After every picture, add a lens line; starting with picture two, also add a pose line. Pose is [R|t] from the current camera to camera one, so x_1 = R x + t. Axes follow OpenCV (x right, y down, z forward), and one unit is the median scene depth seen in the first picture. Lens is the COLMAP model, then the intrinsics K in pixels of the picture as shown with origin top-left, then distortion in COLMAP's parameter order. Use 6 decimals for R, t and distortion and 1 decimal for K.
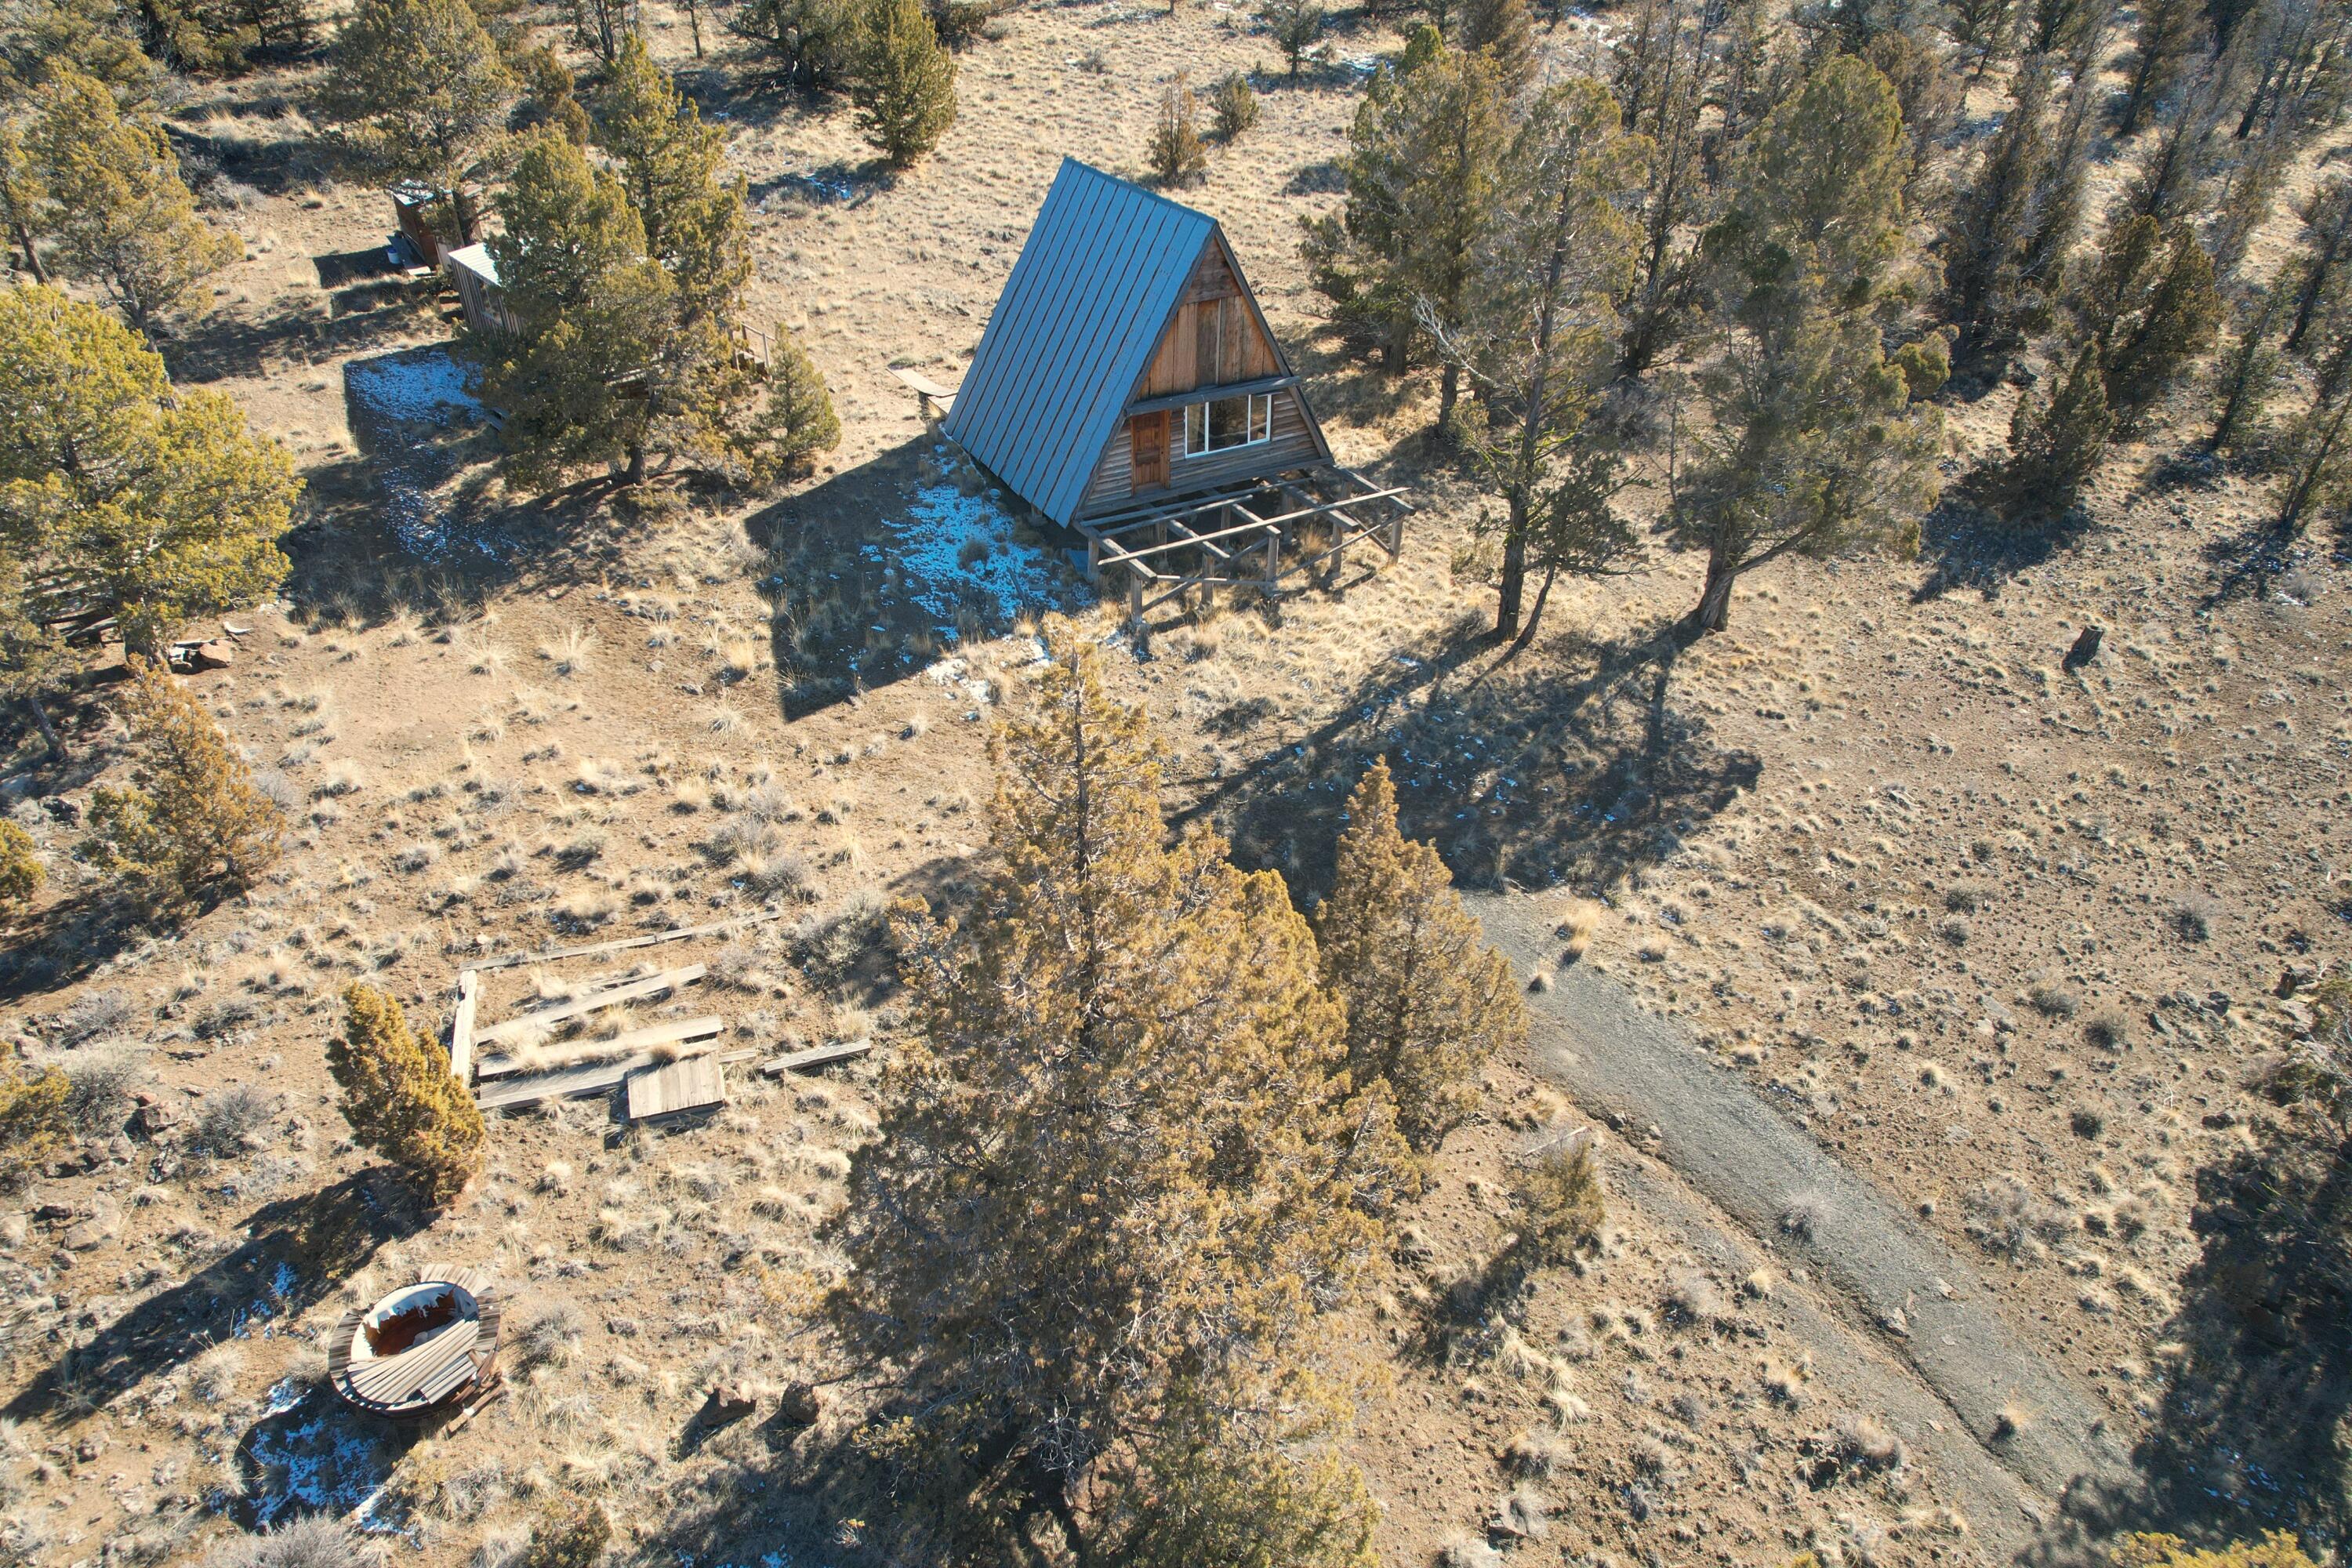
lens RADIAL K [[1500.2, 0, 1183.3], [0, 1500.2, 788.3], [0, 0, 1]] dist [-0.067241, 0.061958]
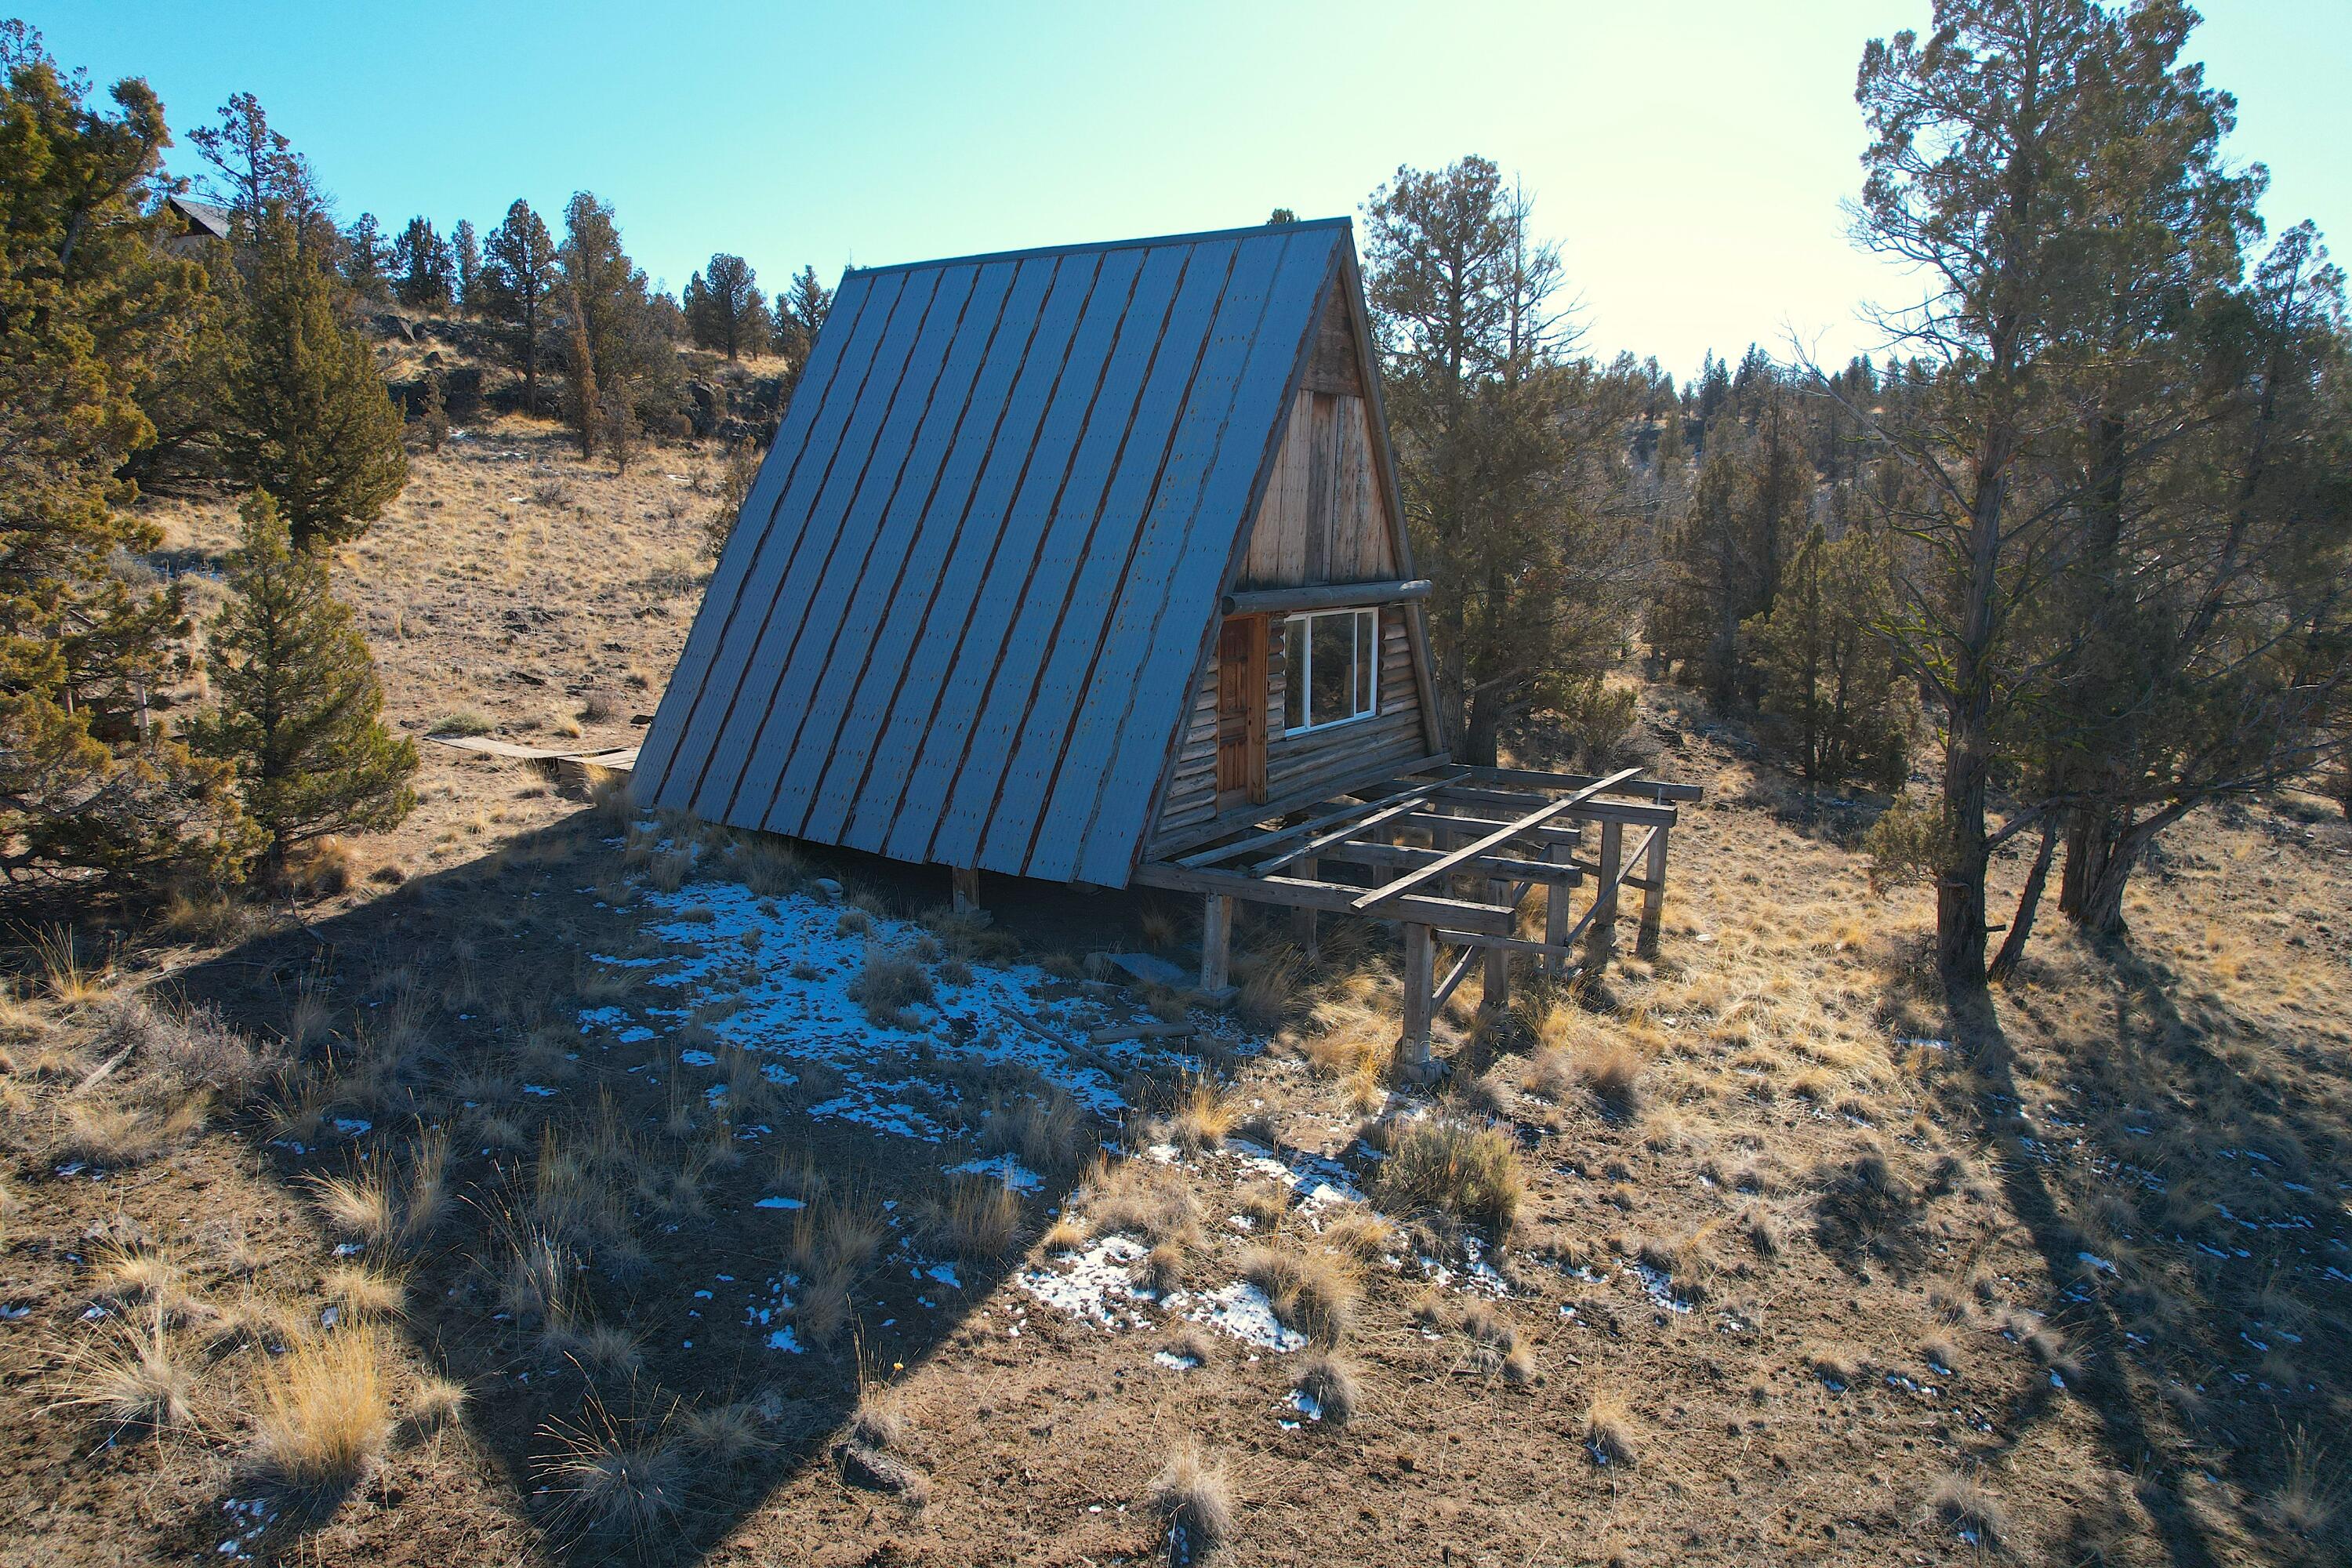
lens RADIAL K [[1500.2, 0, 1179.2], [0, 1500.2, 762.5], [0, 0, 1]] dist [-0.067241, 0.061958]
pose [[0.887985, -0.073510, 0.453960, -0.252331], [0.256038, 0.899022, -0.355252, -0.057794], [-0.382005, 0.431689, 0.817139, 0.662932]]
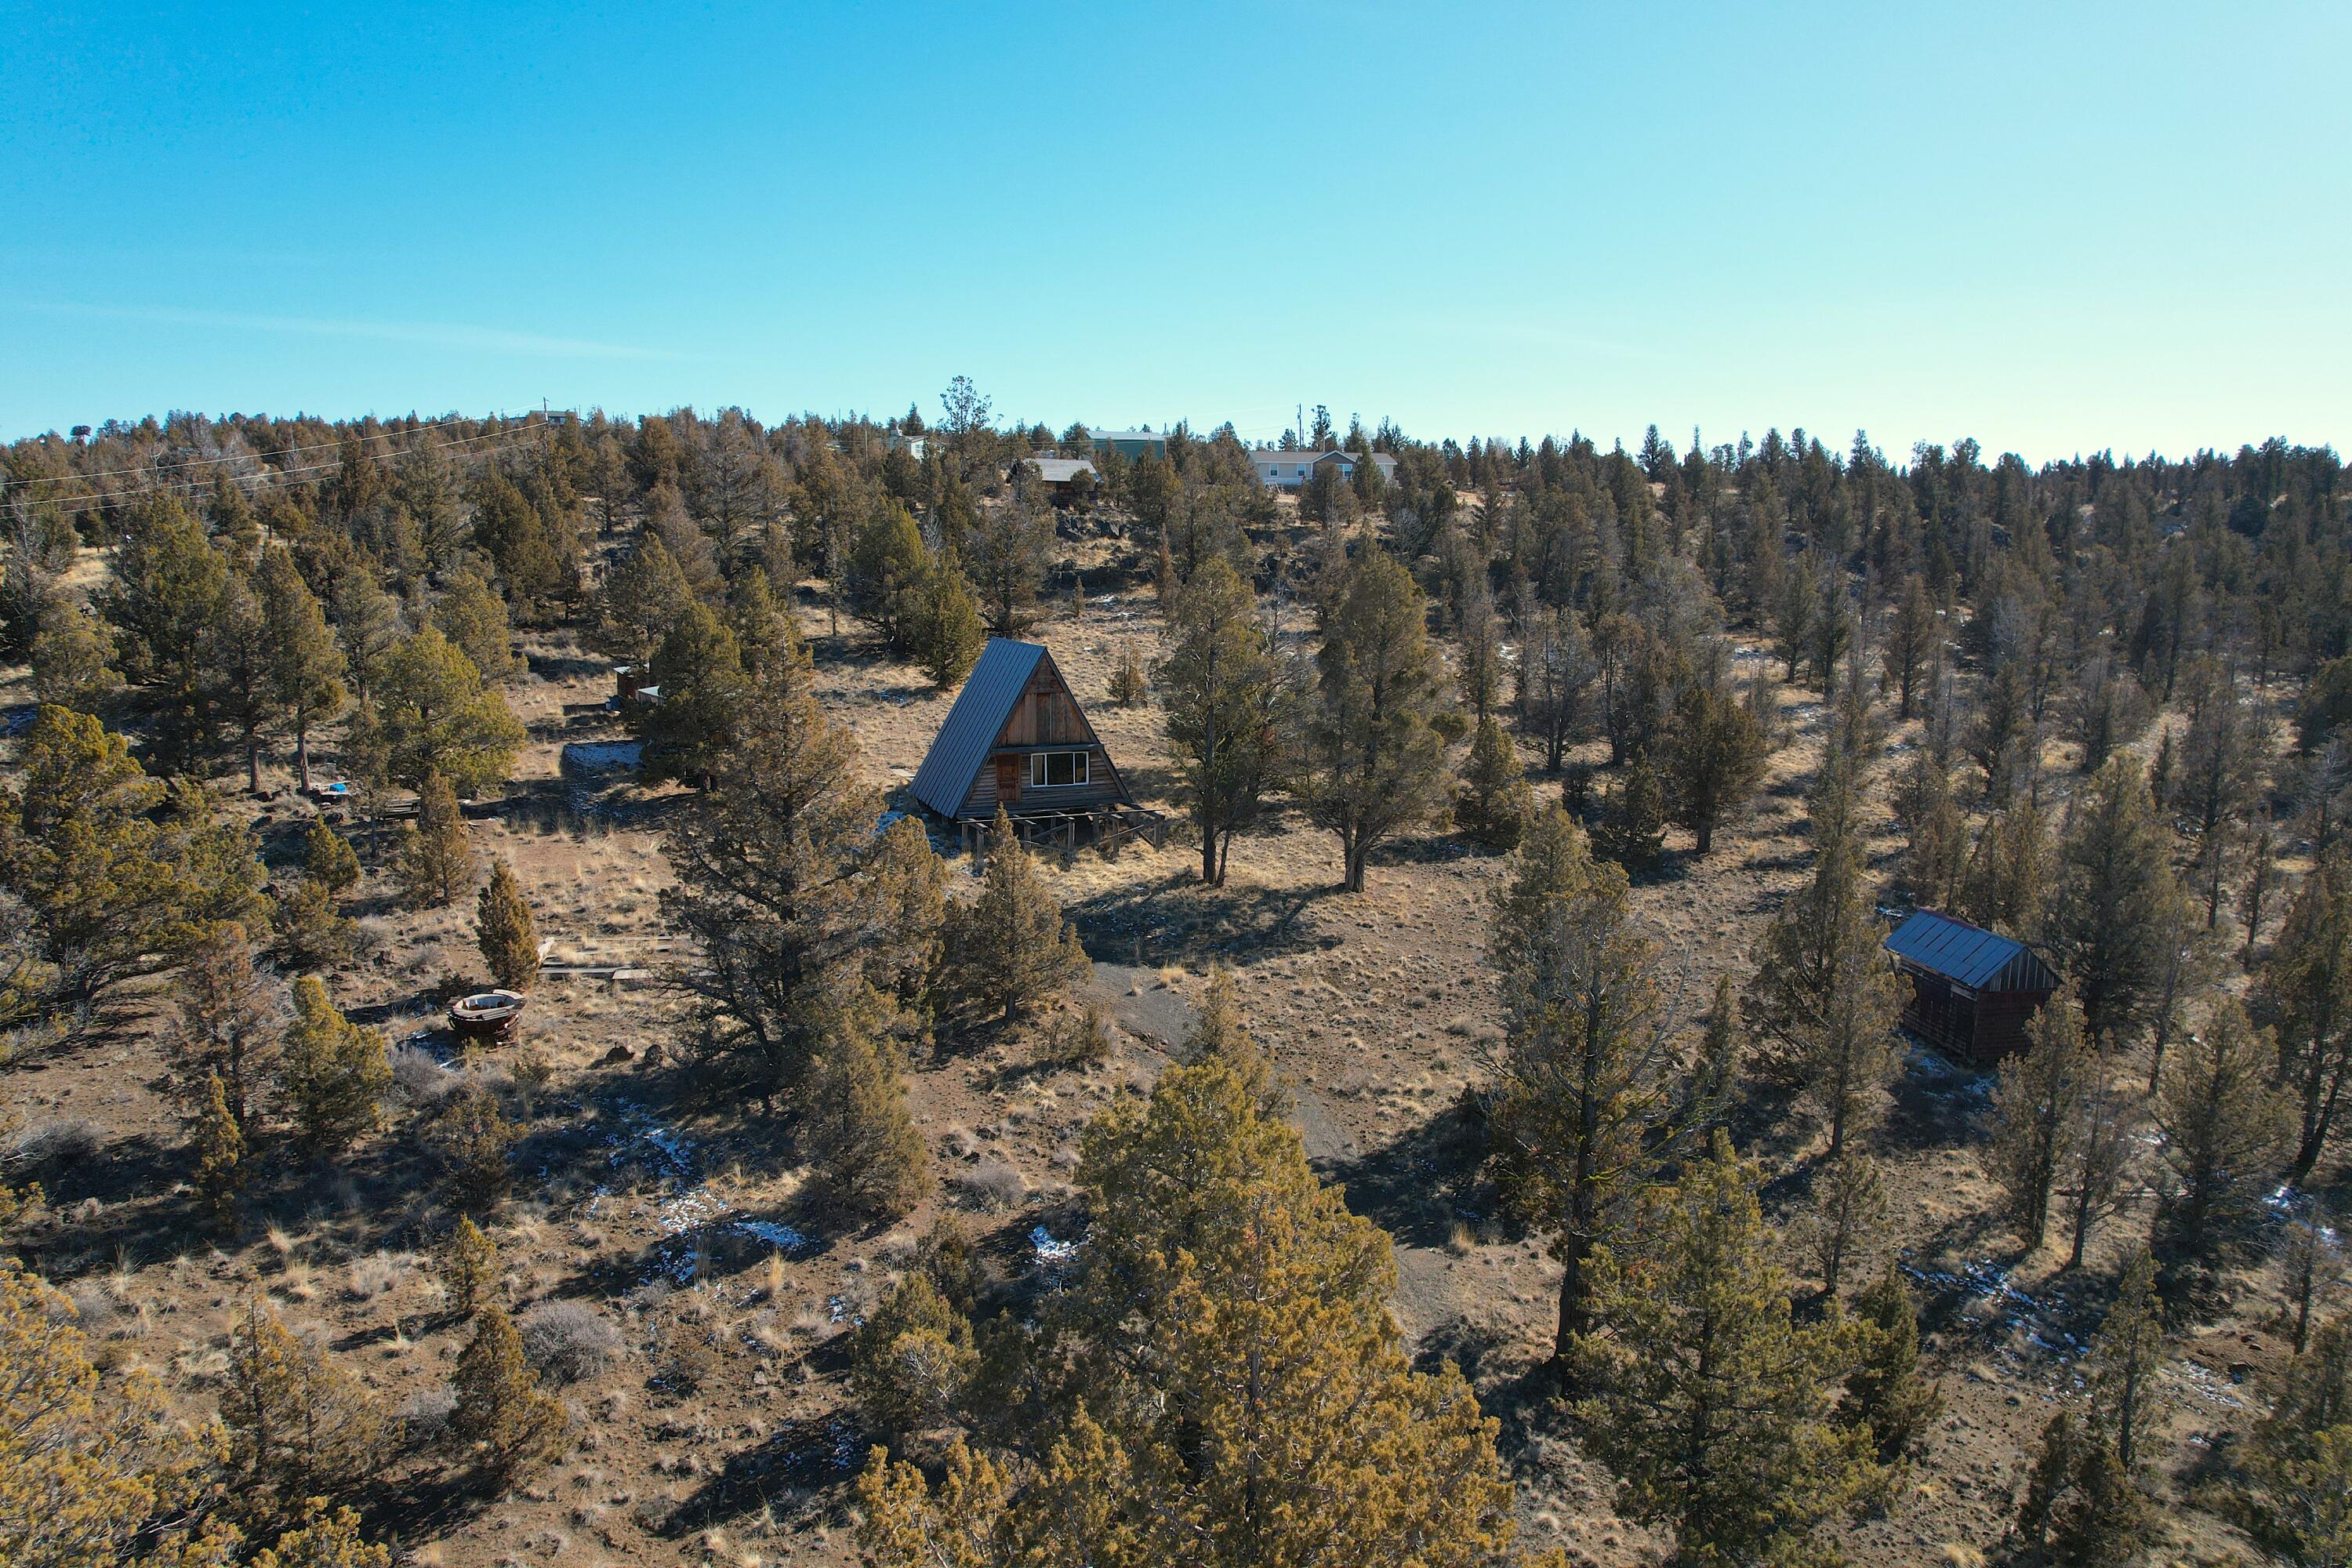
lens RADIAL K [[1500.2, 0, 1186.4], [0, 1500.2, 776.0], [0, 0, 1]] dist [-0.067241, 0.061958]
pose [[0.993554, 0.017127, -0.112056, 0.375380], [-0.064266, 0.899411, -0.432353, 0.498734], [0.093379, 0.436768, 0.894715, -0.500134]]
